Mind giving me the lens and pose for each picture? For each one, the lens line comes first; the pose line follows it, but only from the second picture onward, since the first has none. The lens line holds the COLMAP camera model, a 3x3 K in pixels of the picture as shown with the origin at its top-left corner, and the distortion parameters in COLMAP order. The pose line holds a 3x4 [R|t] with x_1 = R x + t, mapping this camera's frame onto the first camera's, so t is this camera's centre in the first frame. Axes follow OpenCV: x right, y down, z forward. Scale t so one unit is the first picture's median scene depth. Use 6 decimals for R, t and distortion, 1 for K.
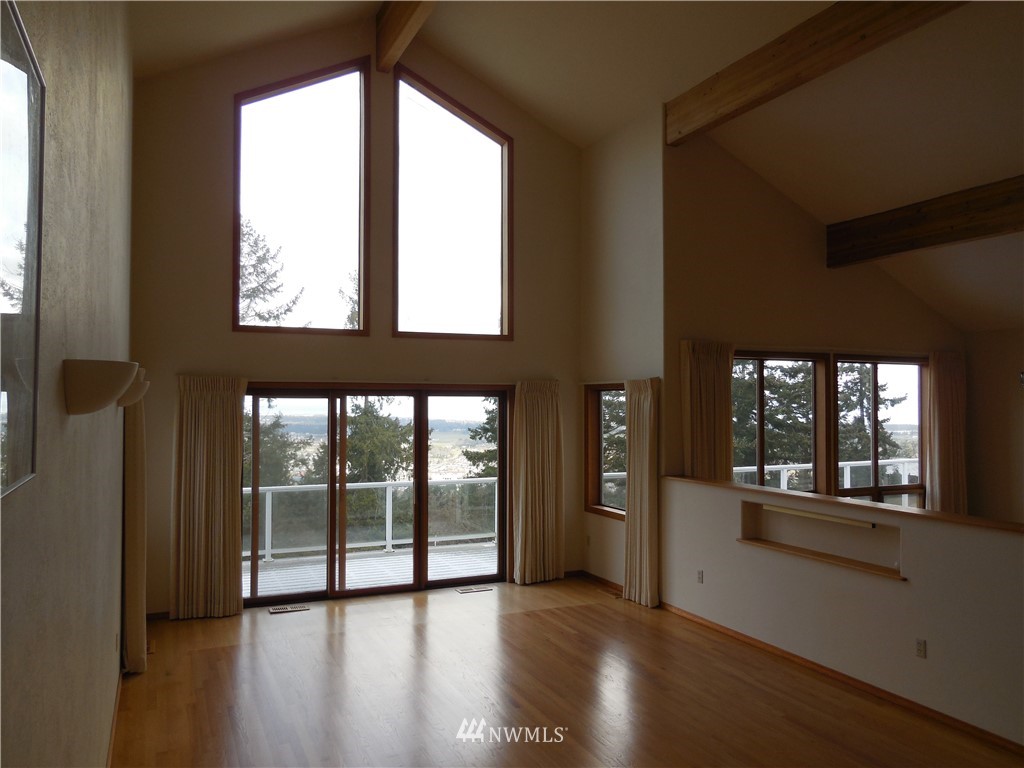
lens RADIAL K [[720.8, 0, 465.1], [0, 720.8, 382.1], [0, 0, 1]] dist [-0.009342, 0.000596]
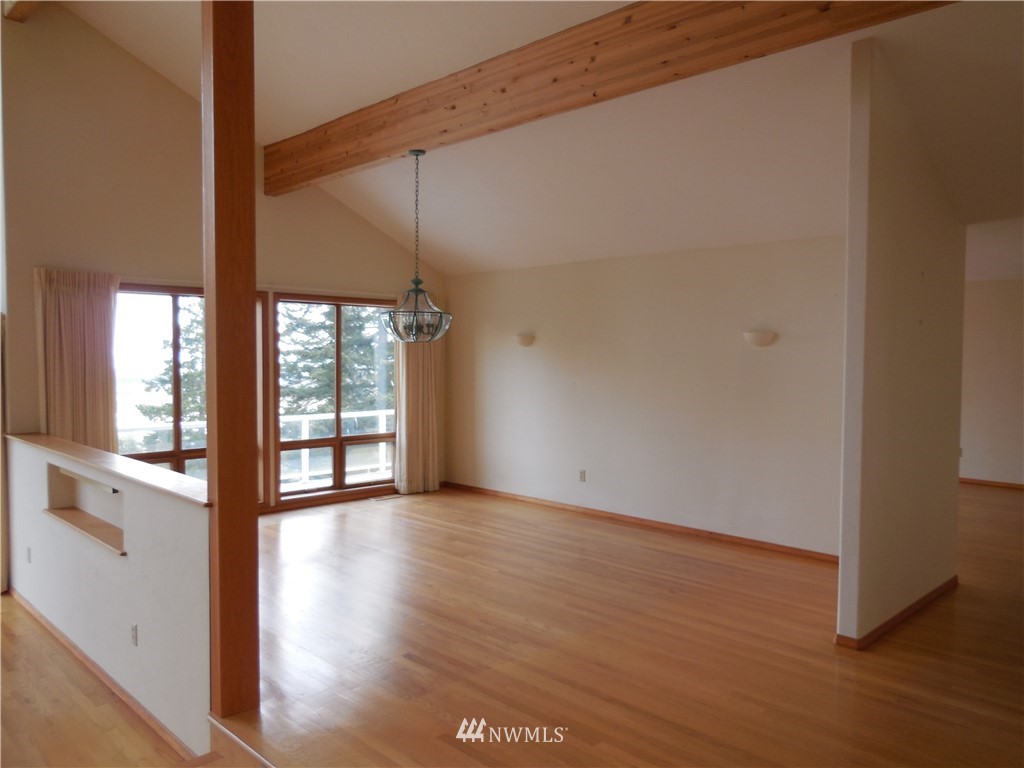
lens RADIAL K [[720.8, 0, 465.1], [0, 720.8, 382.1], [0, 0, 1]] dist [-0.009342, 0.000596]
pose [[0.943686, -0.008521, 0.330731, 0.407088], [-0.013931, 0.997758, 0.065456, 0.009892], [-0.330548, -0.066377, 0.941452, 0.058405]]
